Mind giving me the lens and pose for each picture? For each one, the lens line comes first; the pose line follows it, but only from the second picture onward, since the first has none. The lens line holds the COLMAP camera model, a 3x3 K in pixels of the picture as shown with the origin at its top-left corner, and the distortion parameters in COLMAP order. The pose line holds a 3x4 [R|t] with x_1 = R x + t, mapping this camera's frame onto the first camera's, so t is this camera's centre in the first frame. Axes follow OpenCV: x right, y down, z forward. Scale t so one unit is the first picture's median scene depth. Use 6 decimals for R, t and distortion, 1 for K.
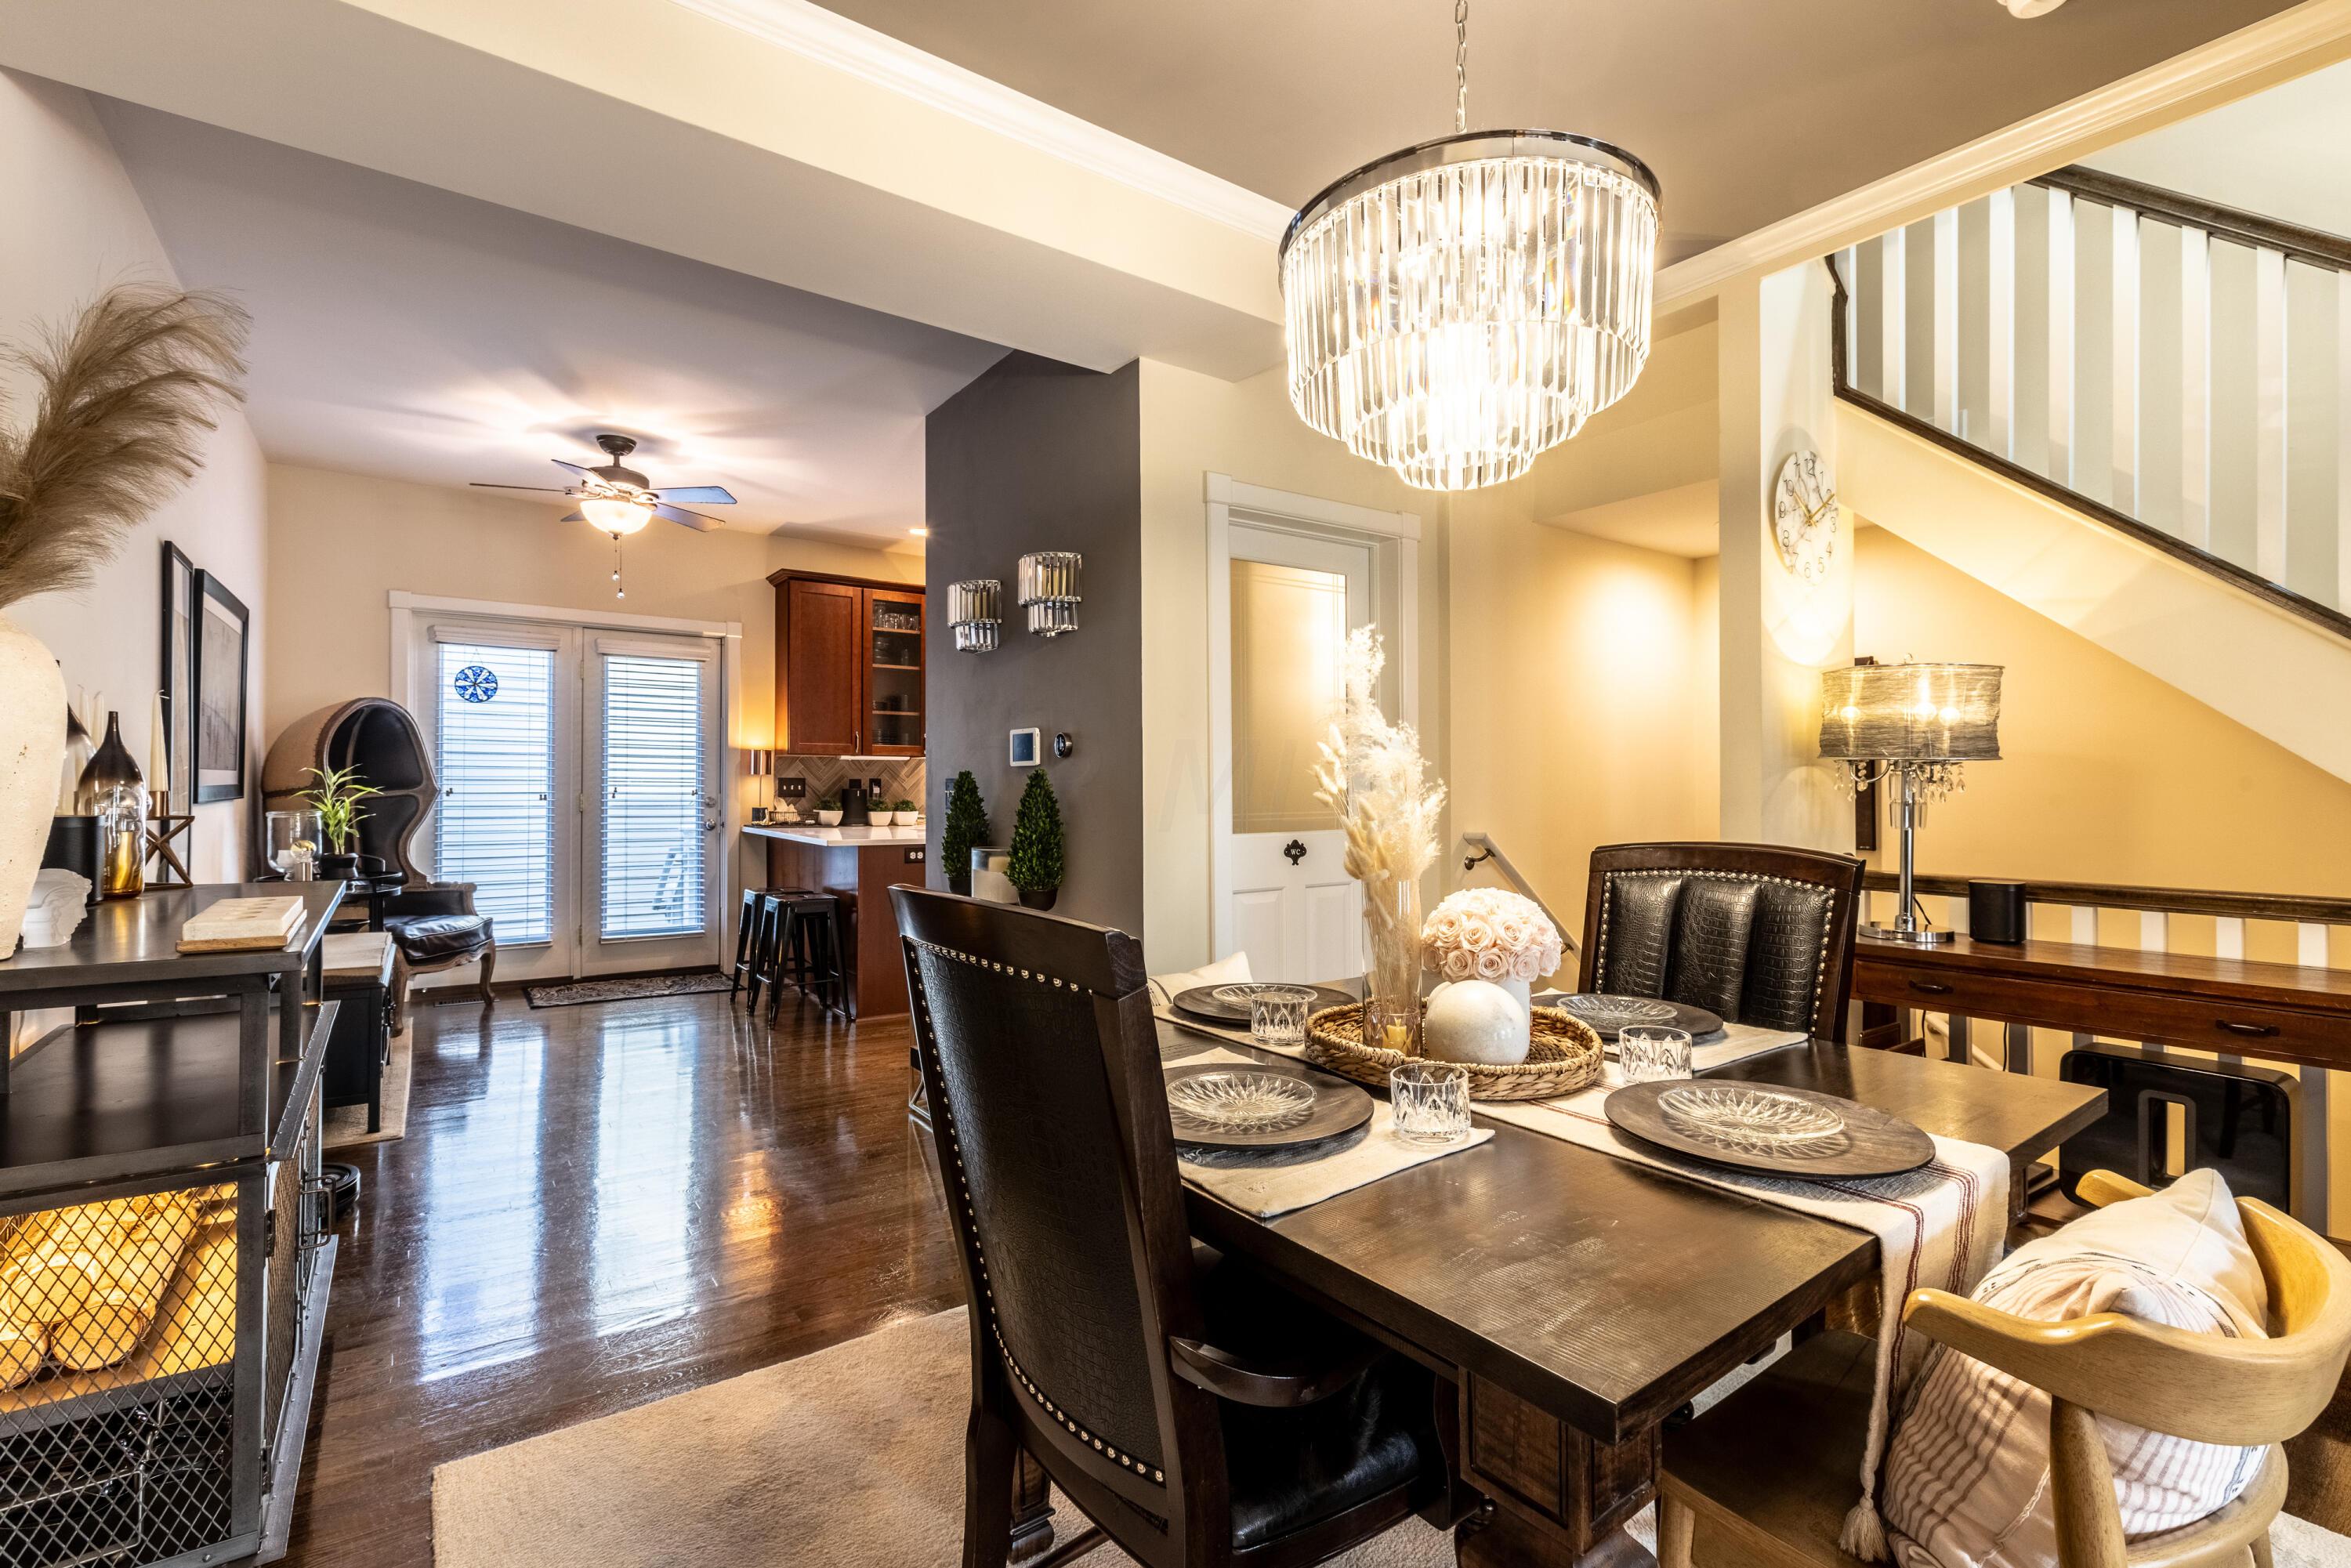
lens RADIAL K [[1079.4, 0, 1205.6], [0, 1079.4, 785.3], [0, 0, 1]] dist [-0.003695, 0.001220]
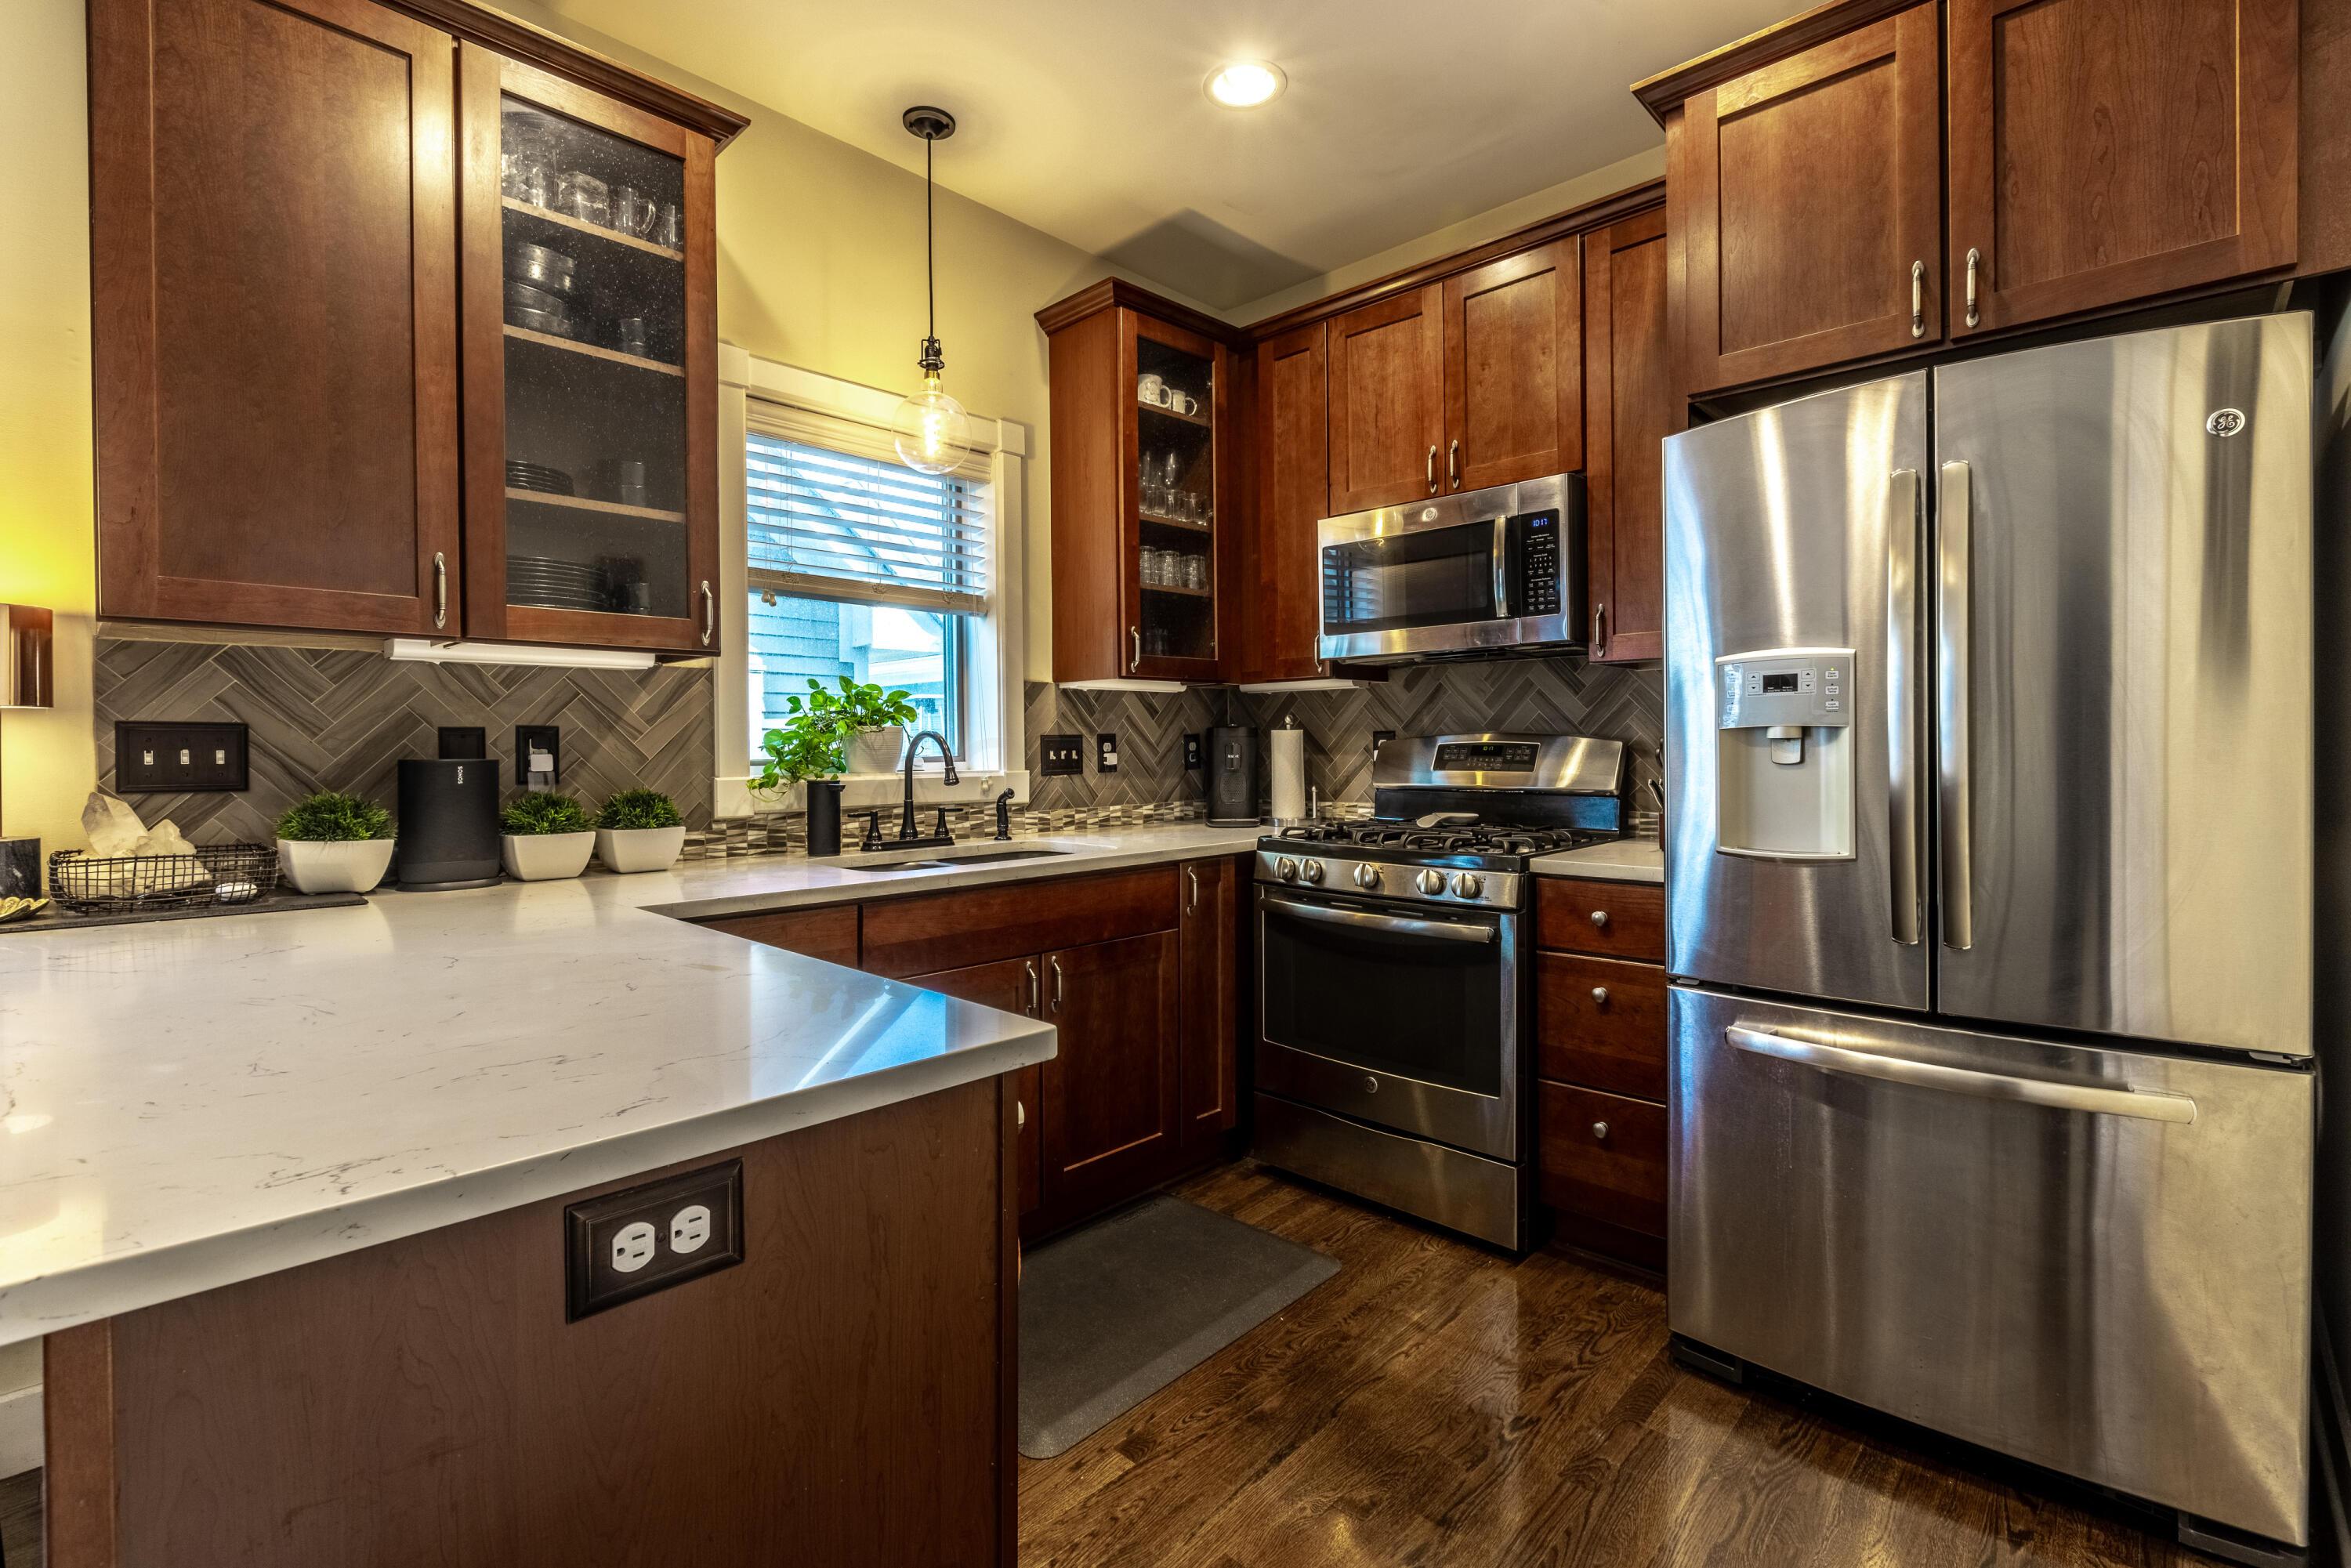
lens RADIAL K [[1068.8, 0, 1176.7], [0, 1068.8, 762.7], [0, 0, 1]] dist [0.003751, -0.000119]
pose [[0.985942, -0.015511, 0.166365, -0.225491], [0.013158, 0.999797, 0.015235, 0.002895], [-0.166567, -0.012832, 0.985947, 0.856841]]
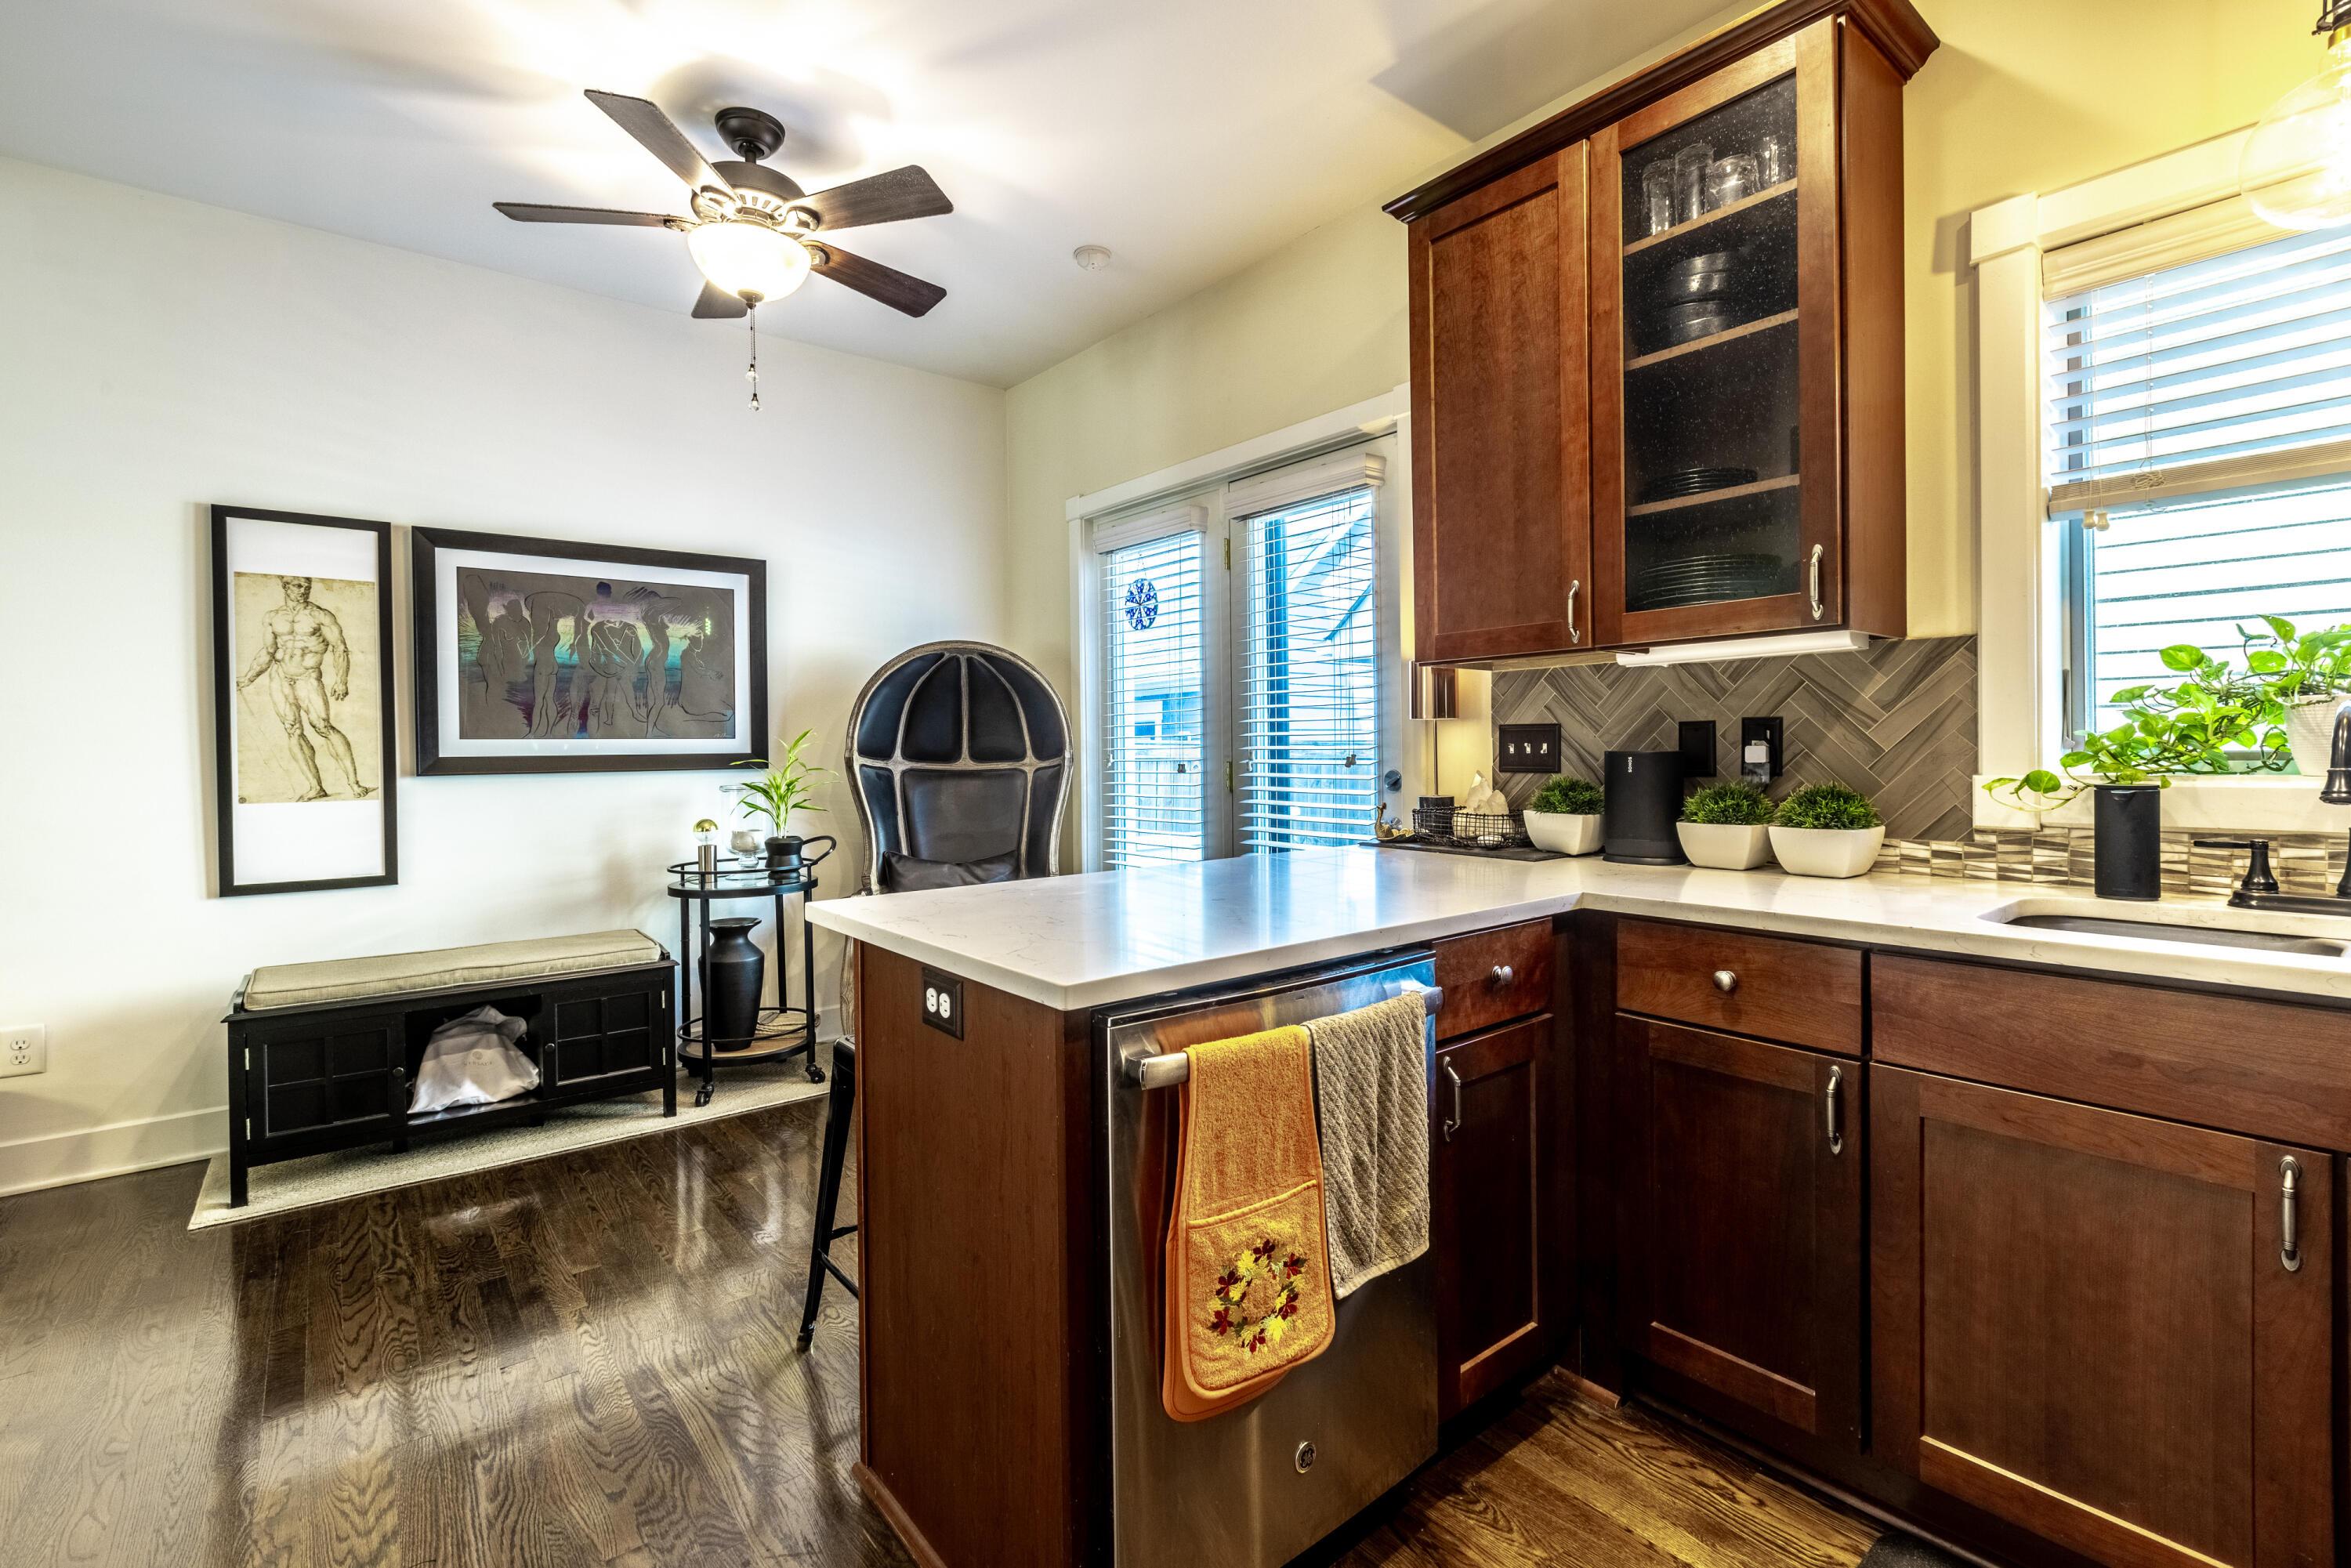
lens RADIAL K [[1079.4, 0, 1180.5], [0, 1079.4, 772.0], [0, 0, 1]] dist [-0.003695, 0.001220]
pose [[0.016451, 0.009592, -0.999819, 0.011378], [0.009562, 0.999907, 0.009750, 0.006645], [0.999819, -0.009721, 0.016358, 1.071067]]
